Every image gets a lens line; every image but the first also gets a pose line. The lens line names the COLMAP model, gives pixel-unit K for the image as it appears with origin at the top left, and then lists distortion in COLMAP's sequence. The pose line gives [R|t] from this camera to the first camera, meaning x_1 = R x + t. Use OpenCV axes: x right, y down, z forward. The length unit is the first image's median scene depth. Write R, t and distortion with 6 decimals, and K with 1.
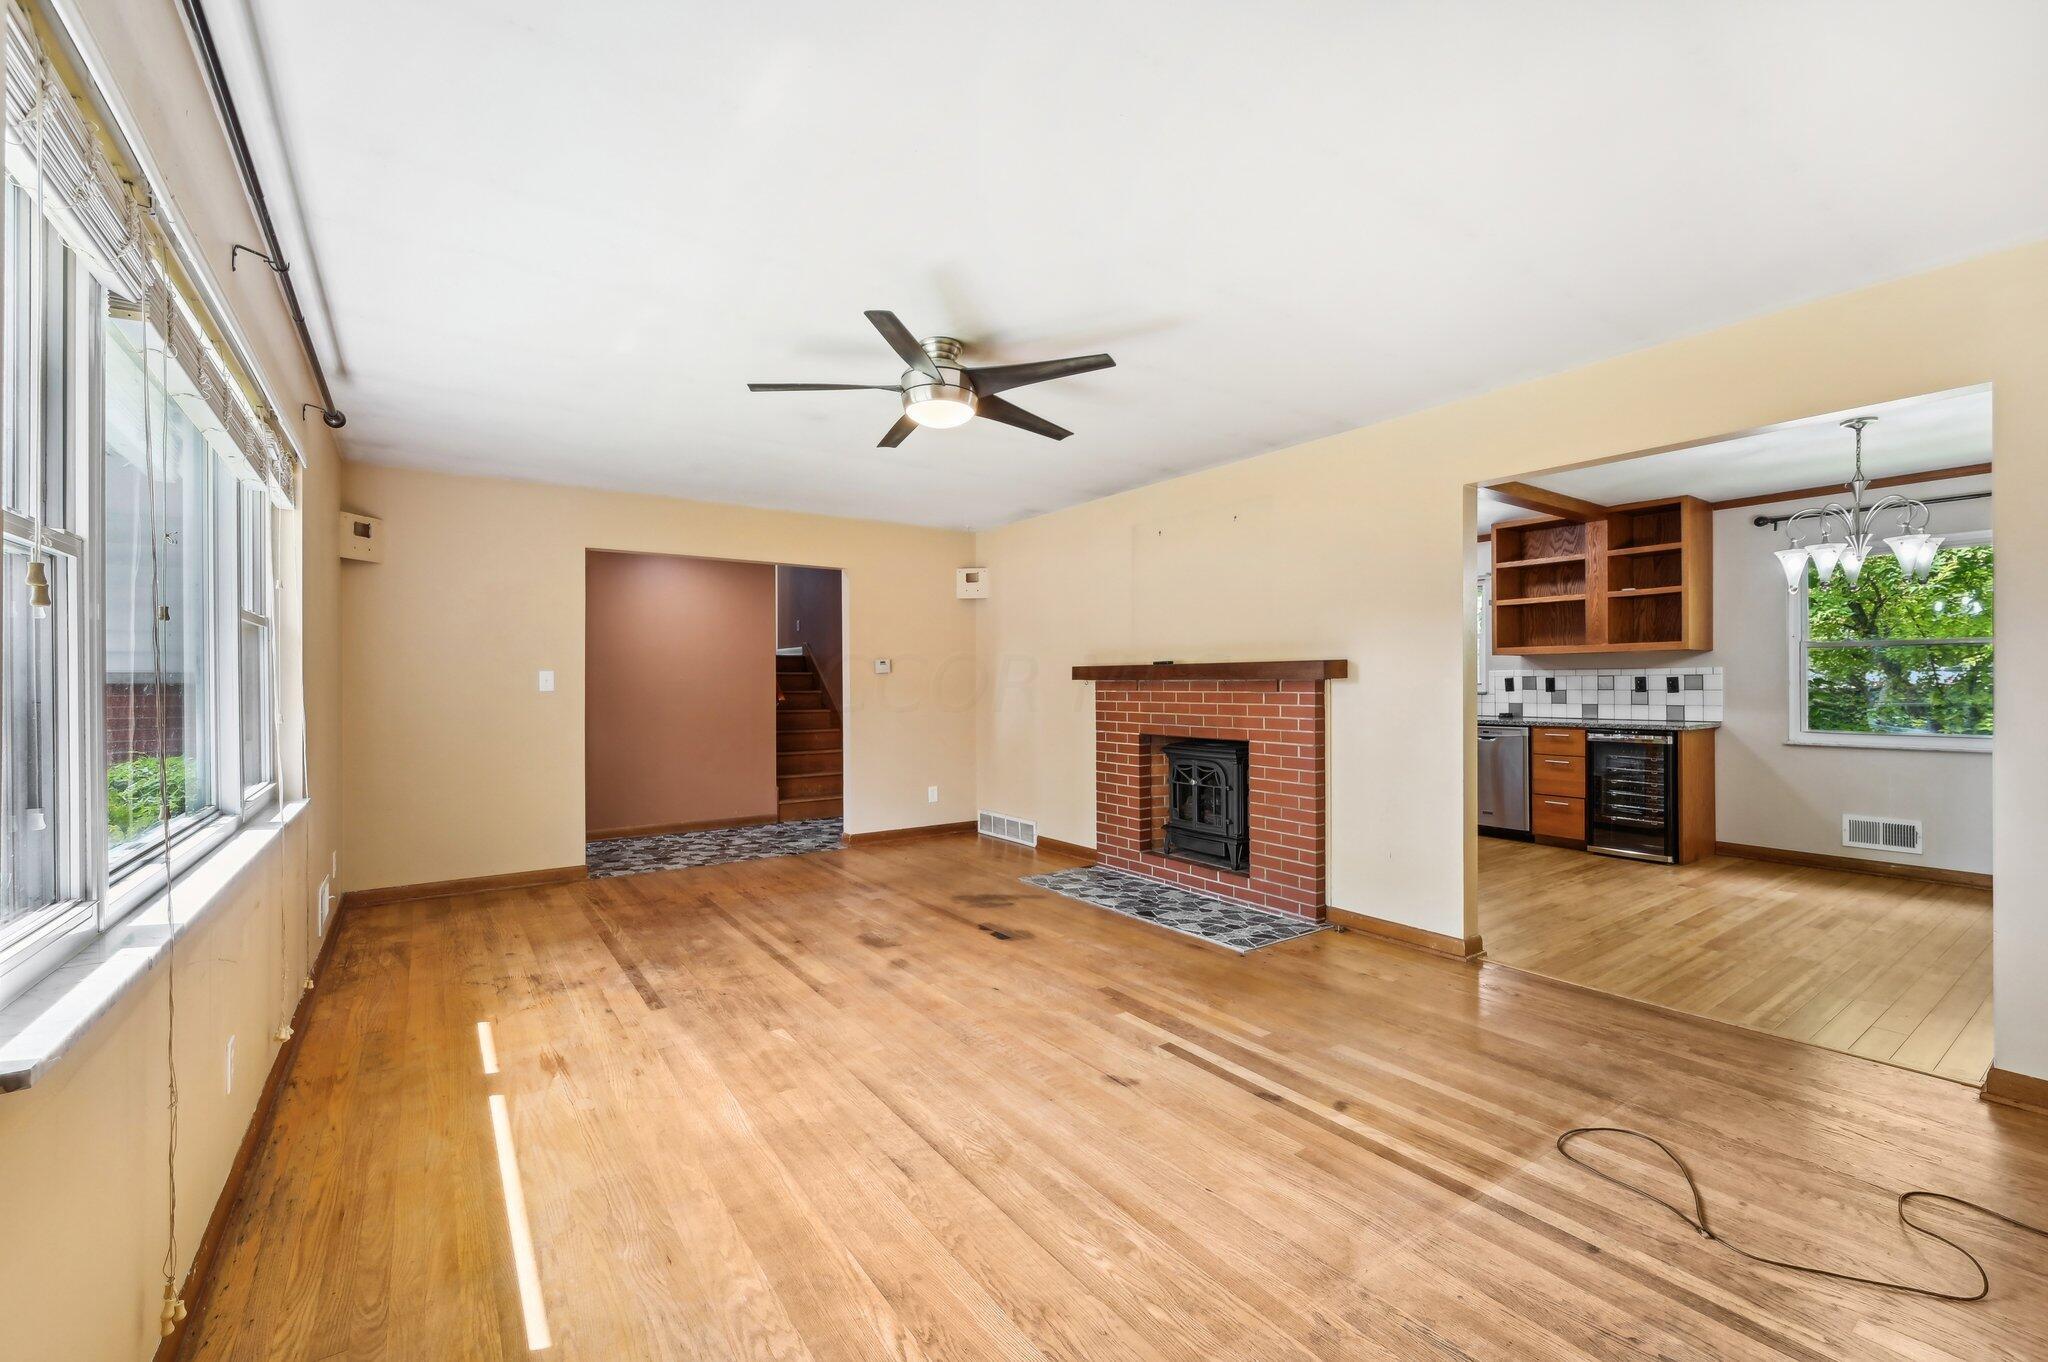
lens RADIAL K [[851.8, 0, 1018.2], [0, 851.8, 680.5], [0, 0, 1]] dist [-0.004651, 0.000874]
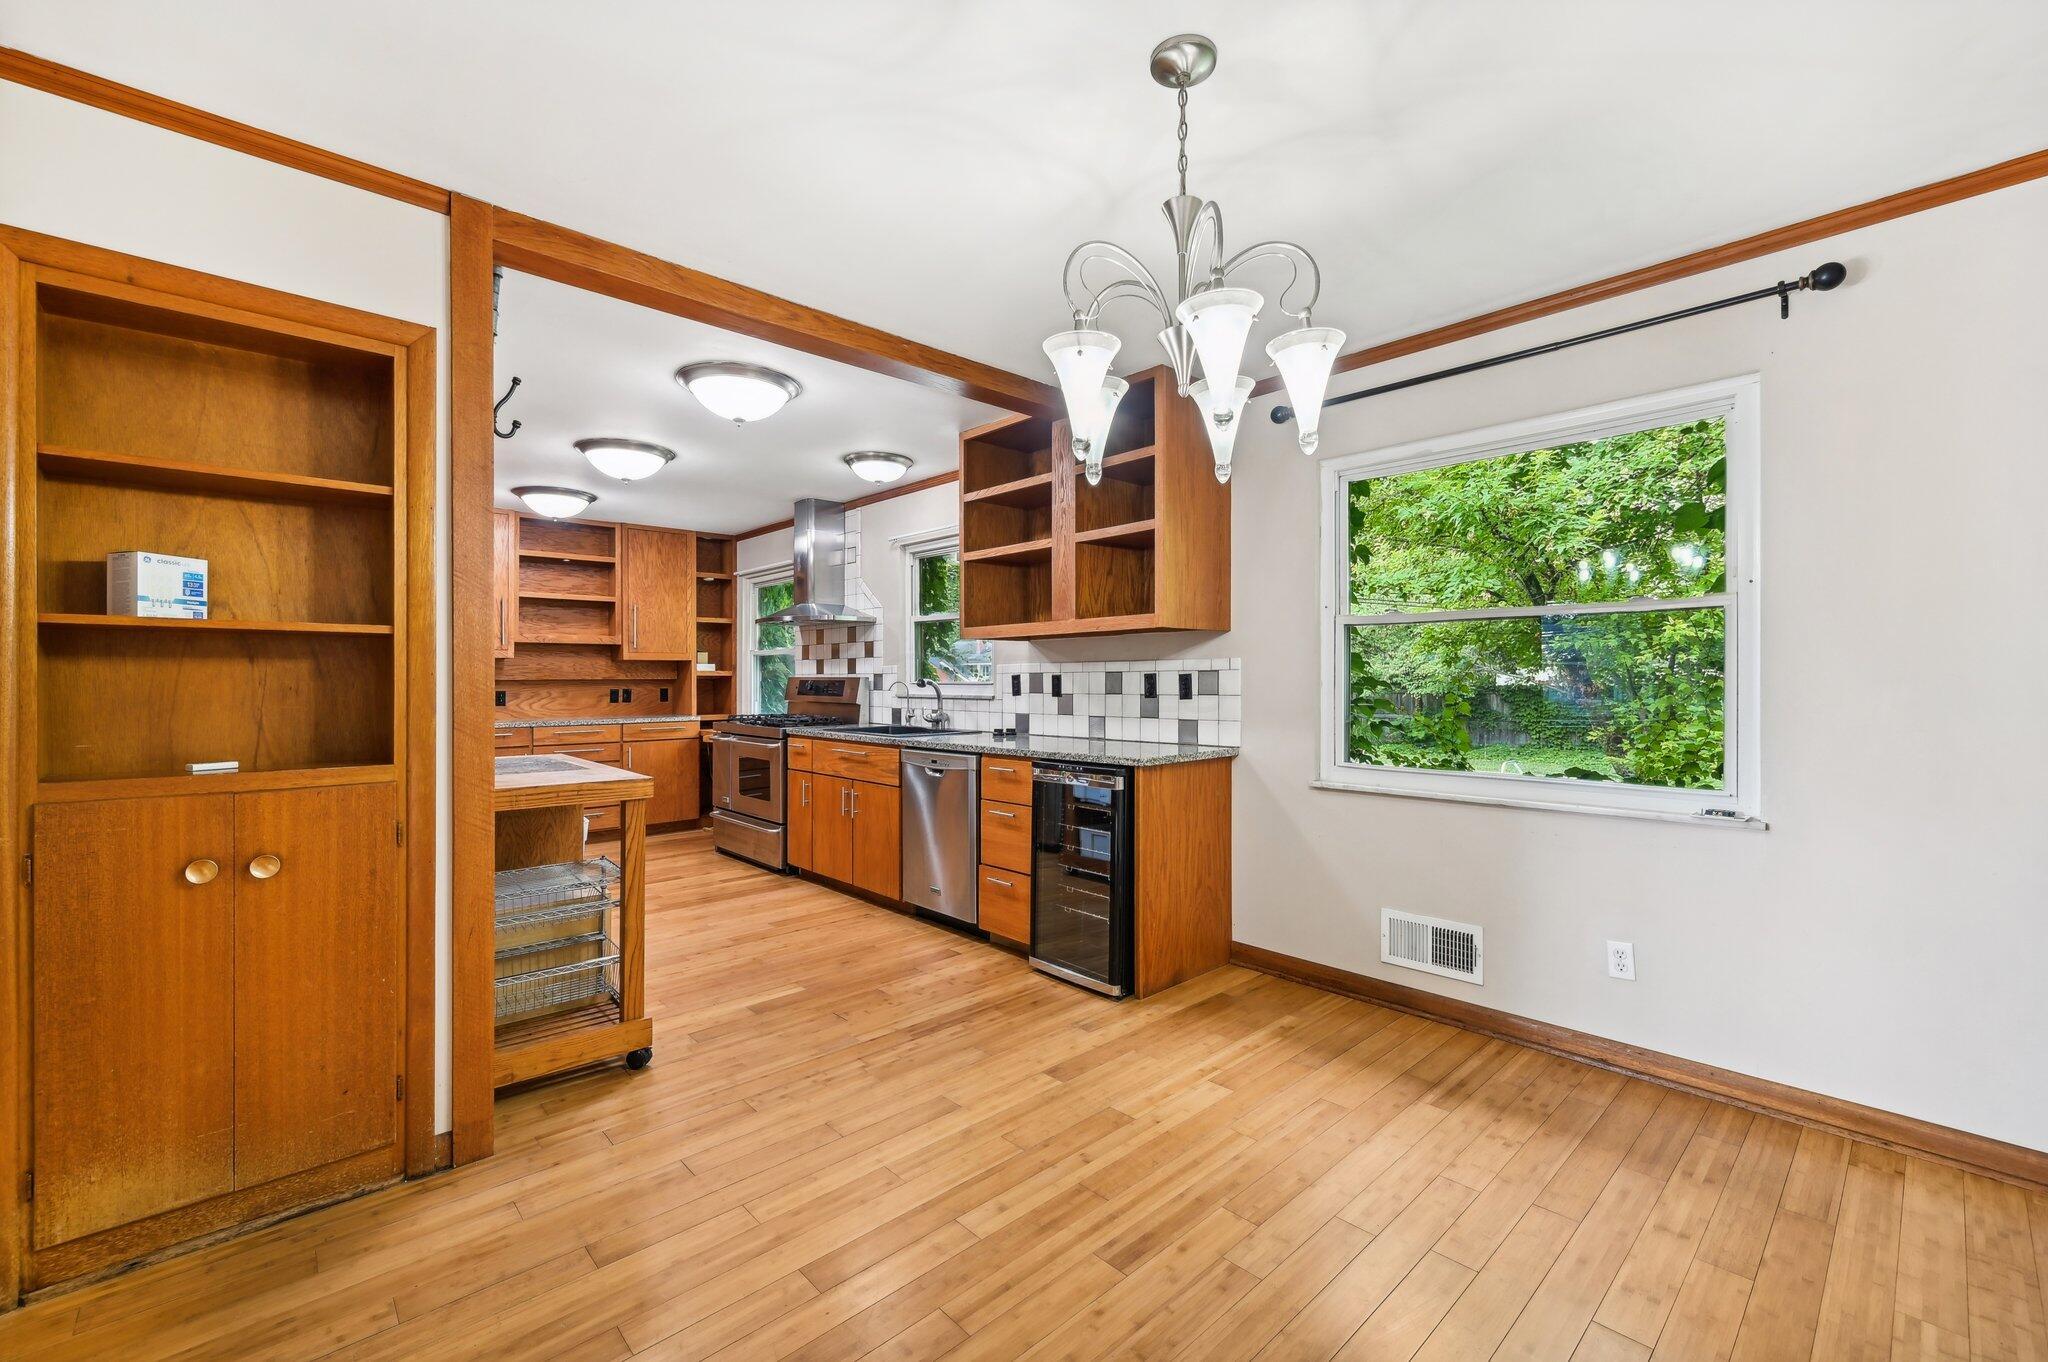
lens RADIAL K [[851.8, 0, 1030.2], [0, 851.8, 683.5], [0, 0, 1]] dist [-0.004651, 0.000874]
pose [[0.990800, -0.000225, 0.135334, 0.613949], [-0.000626, 0.999980, 0.006241, -0.000871], [-0.135332, -0.006269, 0.990780, 0.426096]]
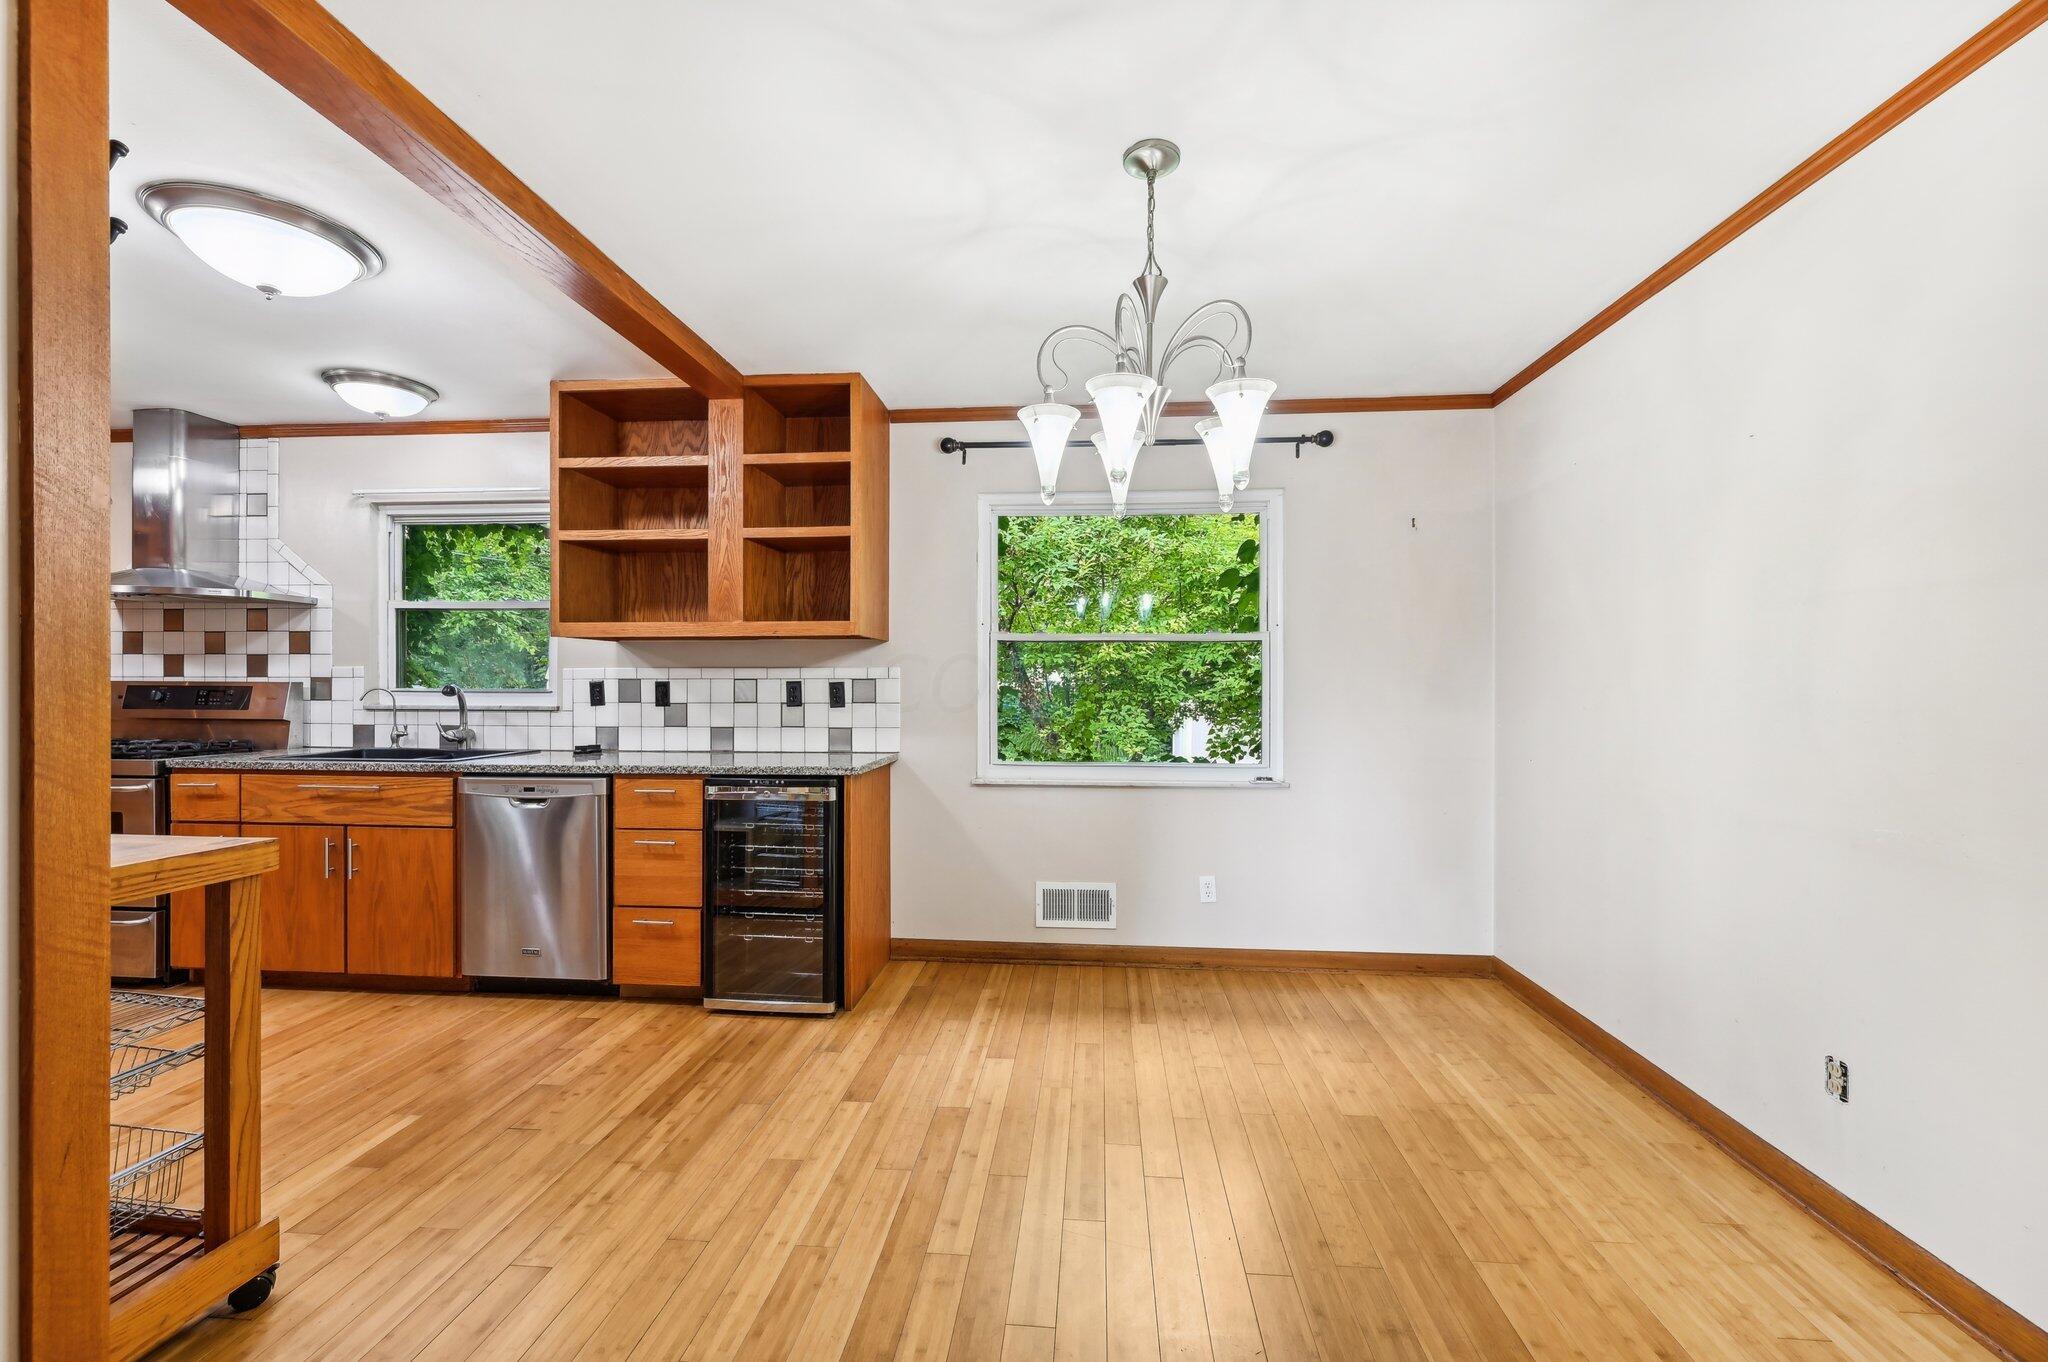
lens RADIAL K [[851.8, 0, 1029.7], [0, 851.8, 693.7], [0, 0, 1]] dist [-0.004651, 0.000874]
pose [[0.640549, -0.000284, 0.767917, 0.409393], [-0.006374, 0.999964, 0.005687, -0.000010], [-0.767891, -0.008538, 0.640524, 0.527801]]
